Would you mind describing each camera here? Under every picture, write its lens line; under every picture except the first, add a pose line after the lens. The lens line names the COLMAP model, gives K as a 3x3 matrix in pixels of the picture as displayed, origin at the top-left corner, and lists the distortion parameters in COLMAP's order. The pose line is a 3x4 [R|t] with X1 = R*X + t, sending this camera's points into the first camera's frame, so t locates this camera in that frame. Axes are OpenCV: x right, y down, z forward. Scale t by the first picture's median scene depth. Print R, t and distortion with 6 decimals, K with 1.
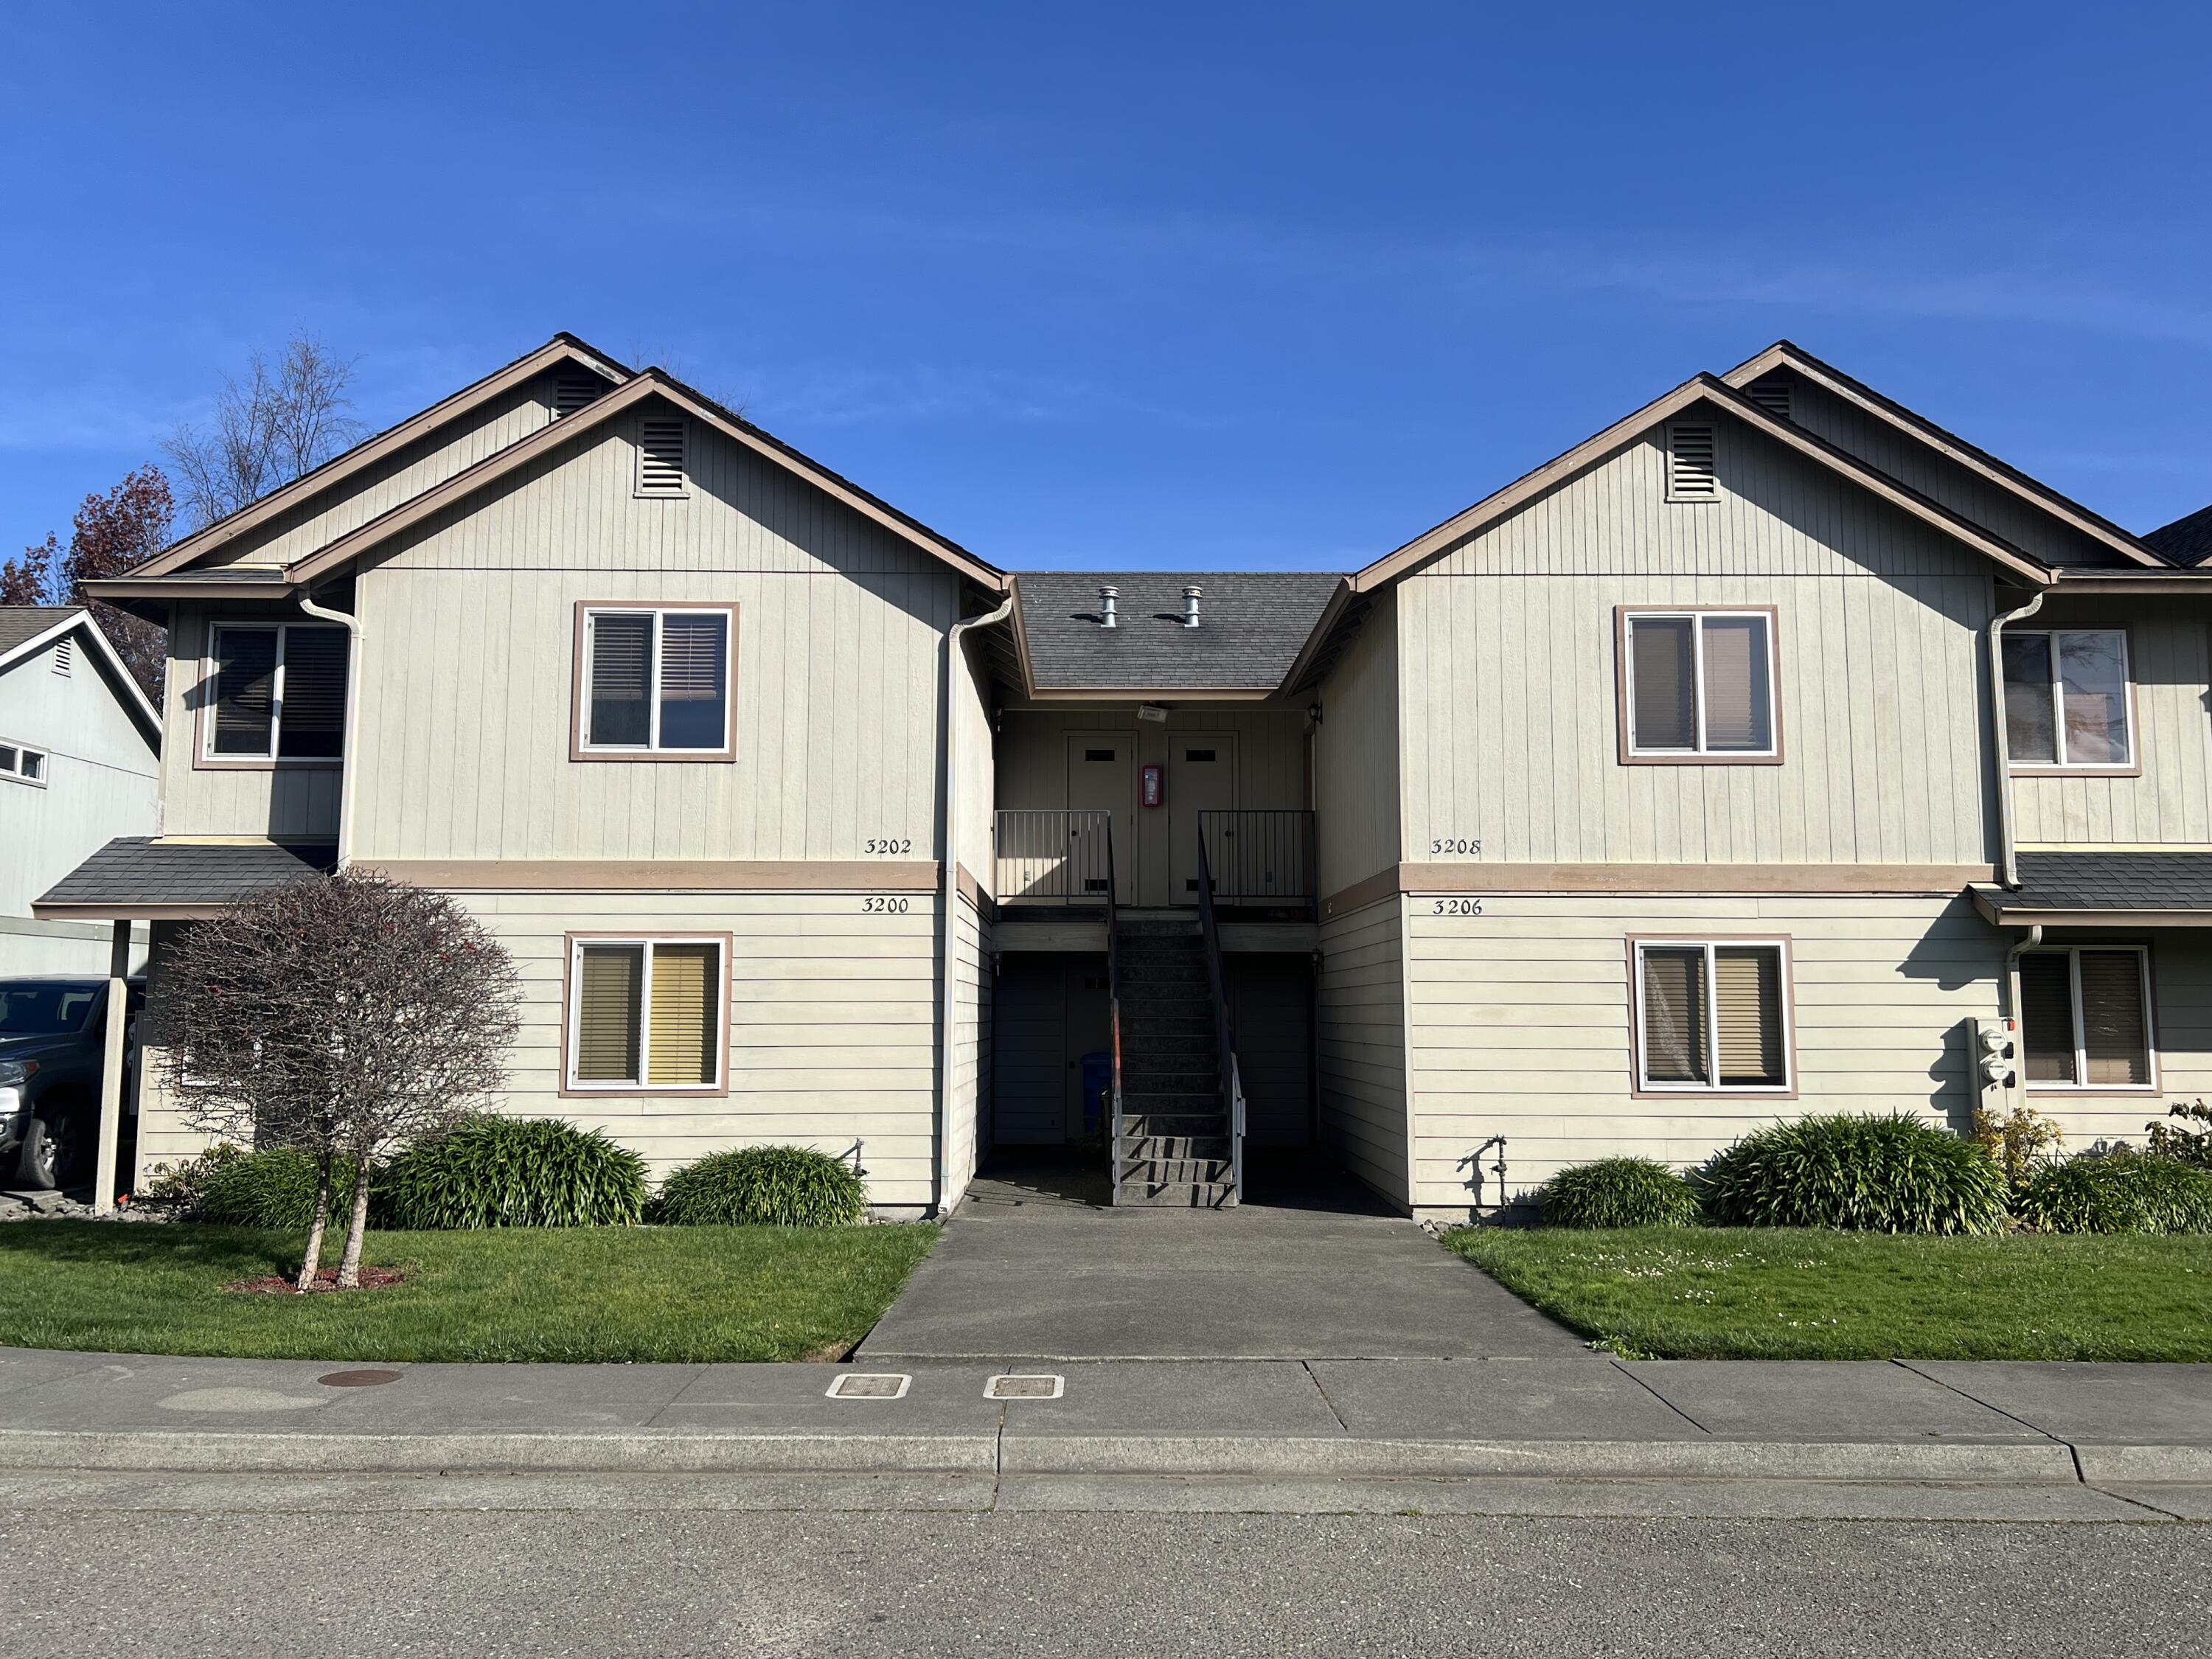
lens RADIAL K [[1473.5, 0, 1099.1], [0, 1473.5, 827.4], [0, 0, 1]] dist [0.061195, -0.000591]
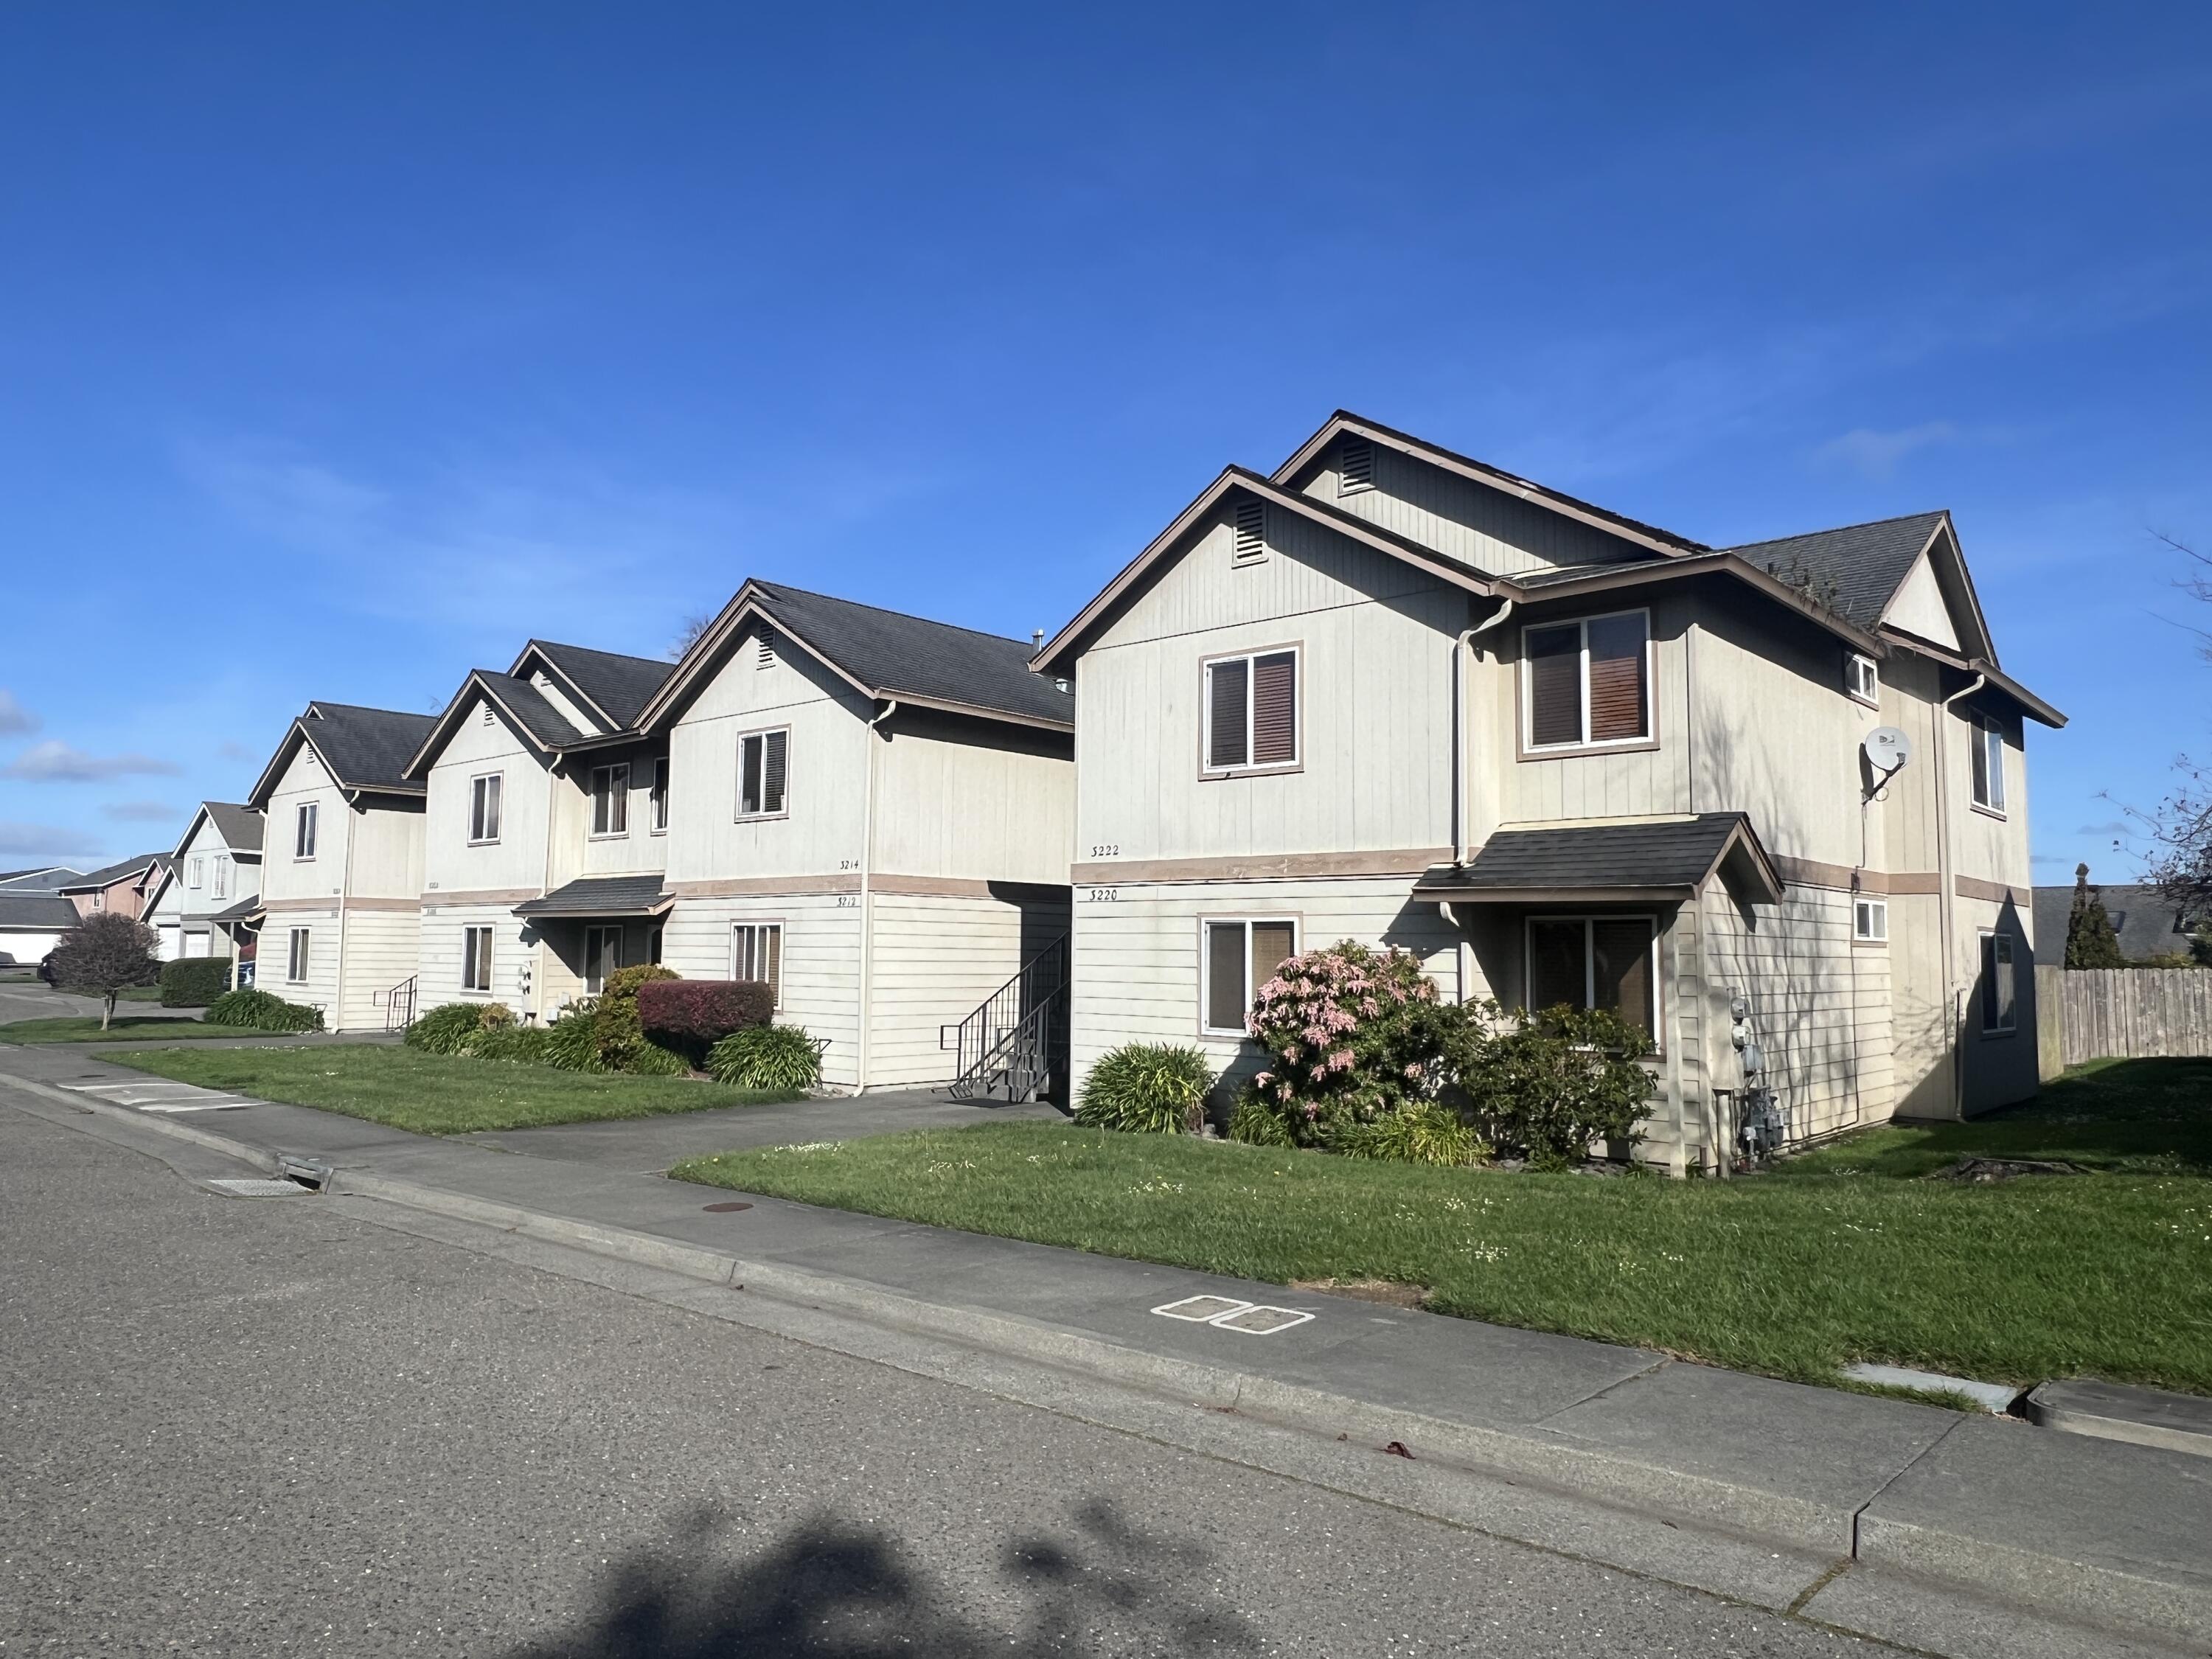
lens RADIAL K [[1464.4, 0, 1102.9], [0, 1464.4, 823.6], [0, 0, 1]] dist [0.001418, 0.001067]
pose [[0.732324, -0.053297, -0.678868, 0.455767], [0.062519, 0.997984, -0.010908, 0.001138], [0.678081, -0.034454, 0.734179, 0.005183]]
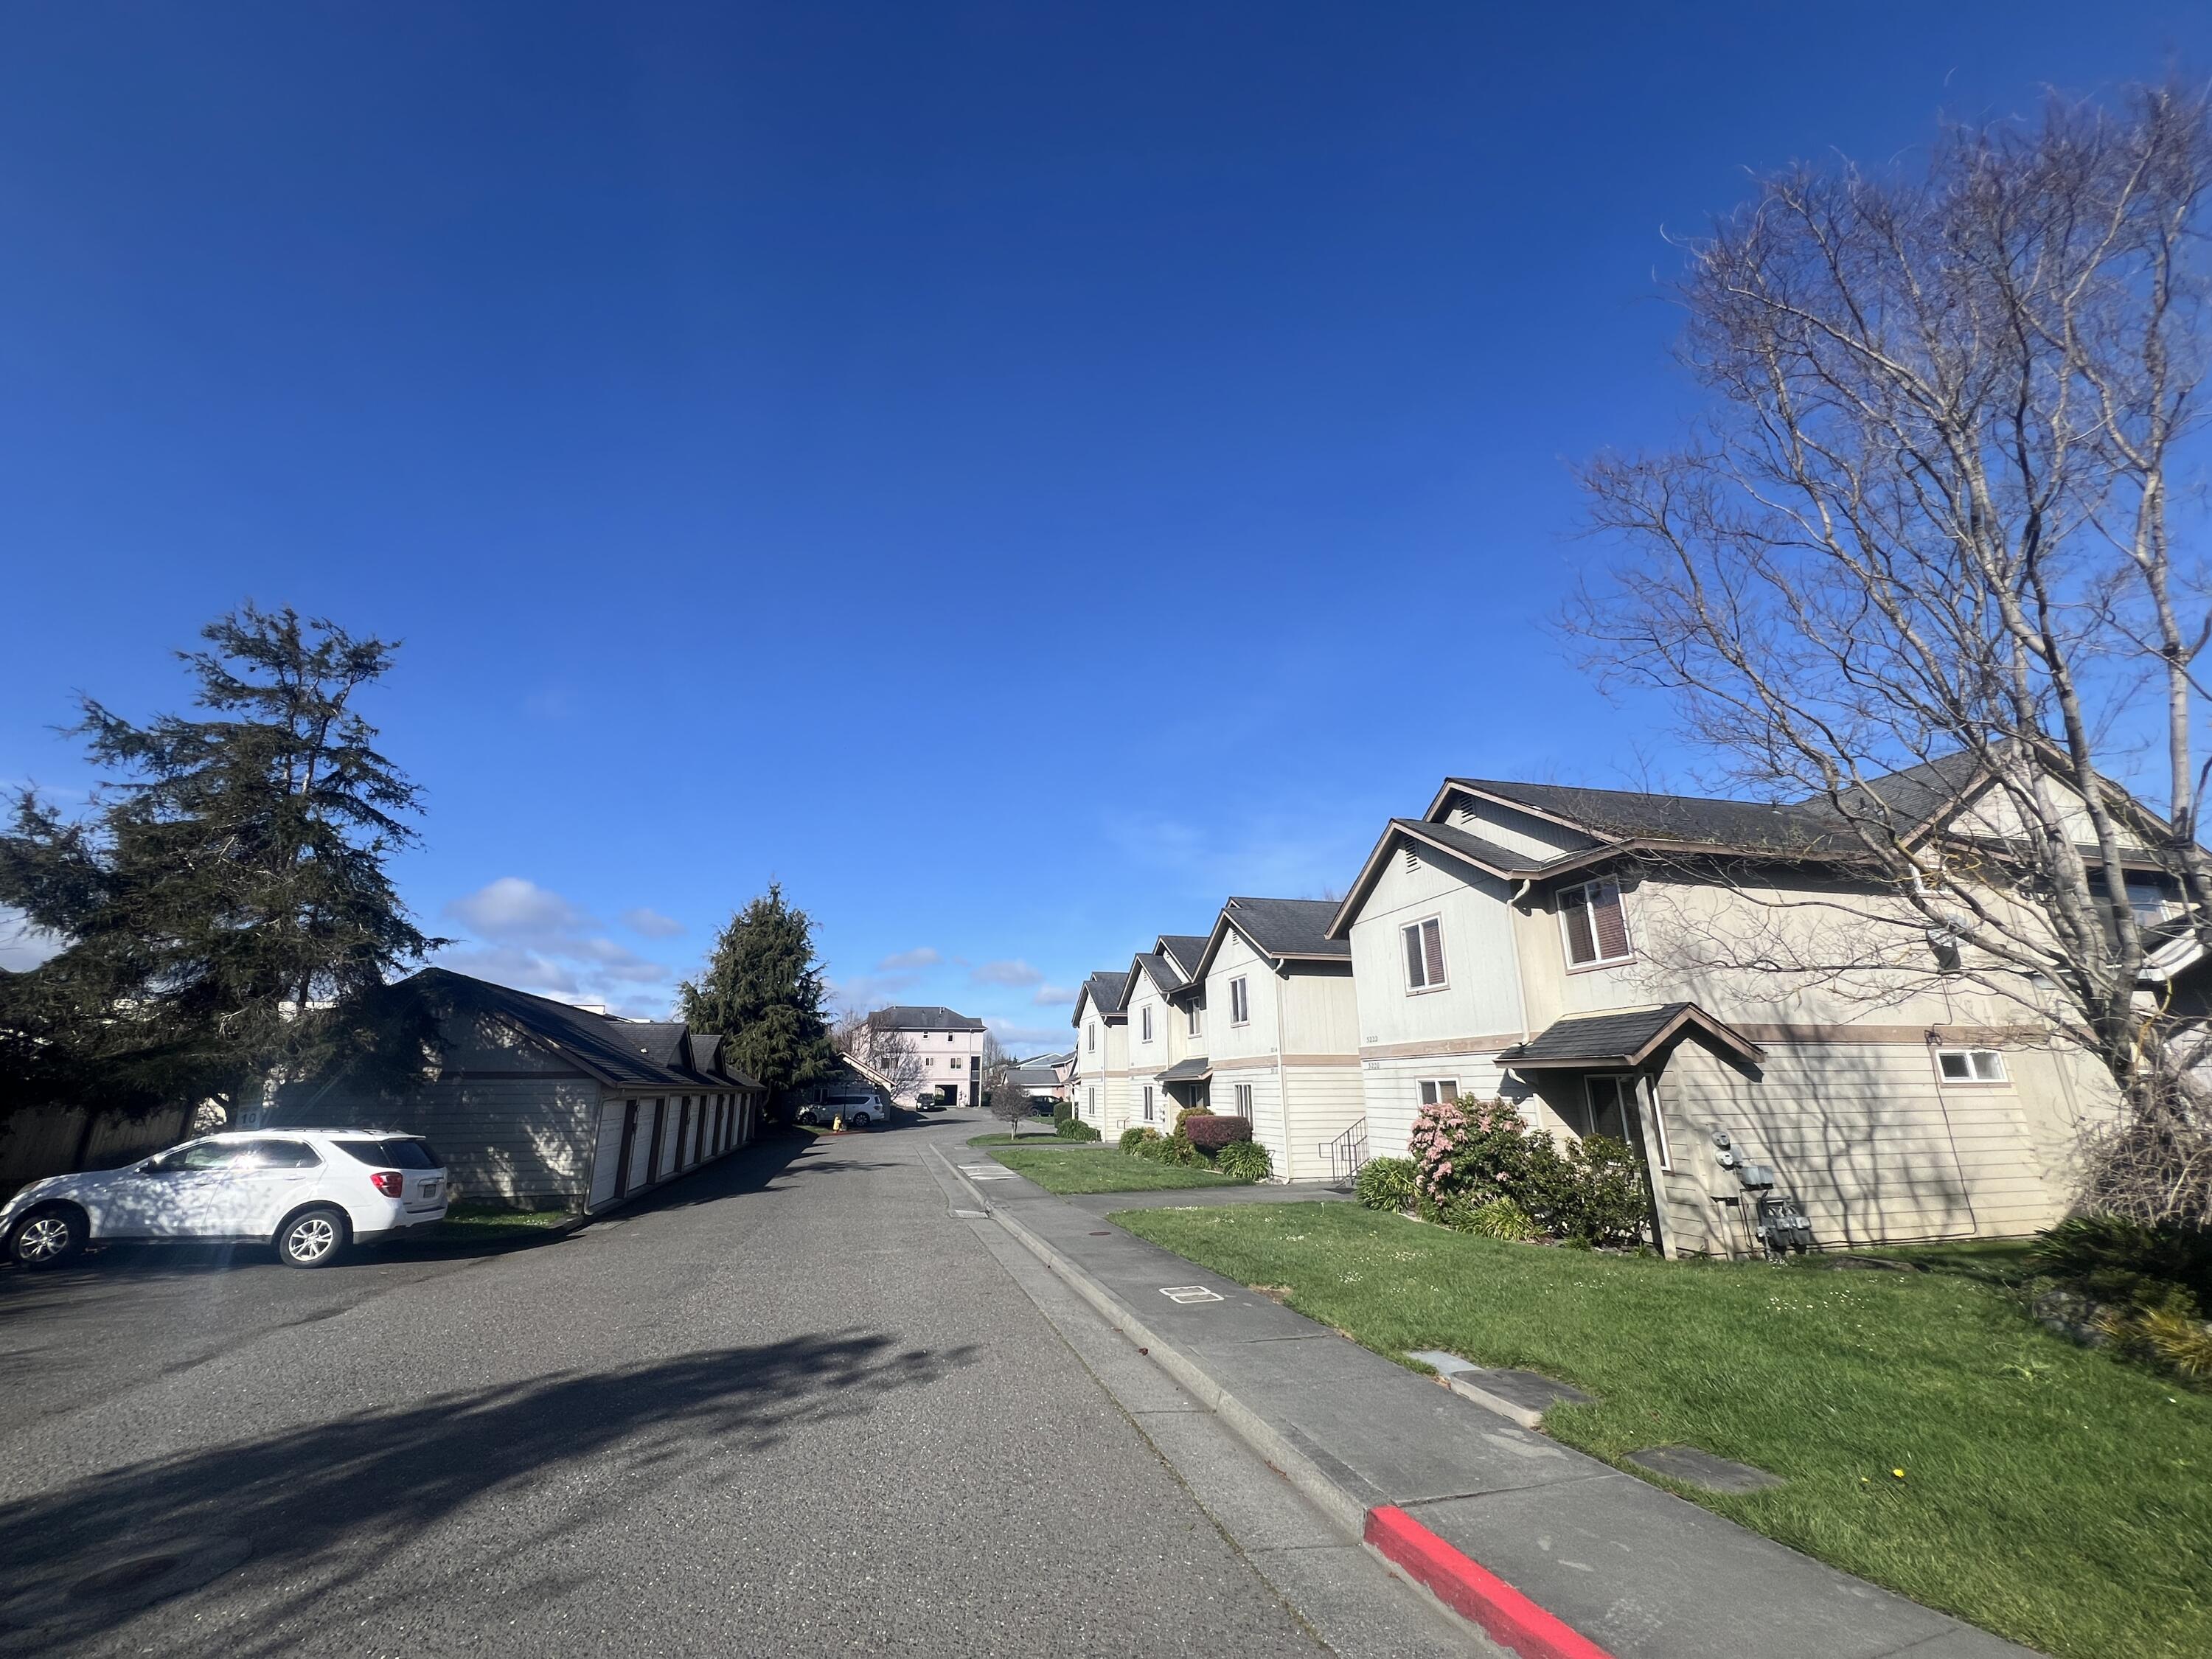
lens RADIAL K [[894.1, 0, 1104.3], [0, 894.1, 830.5], [0, 0, 1]] dist [0.004649, 0.000548]
pose [[0.228480, -0.274255, -0.934120, 0.885758], [0.115418, 0.960364, -0.253730, 0.004328], [0.966683, -0.049842, 0.251078, 0.237714]]
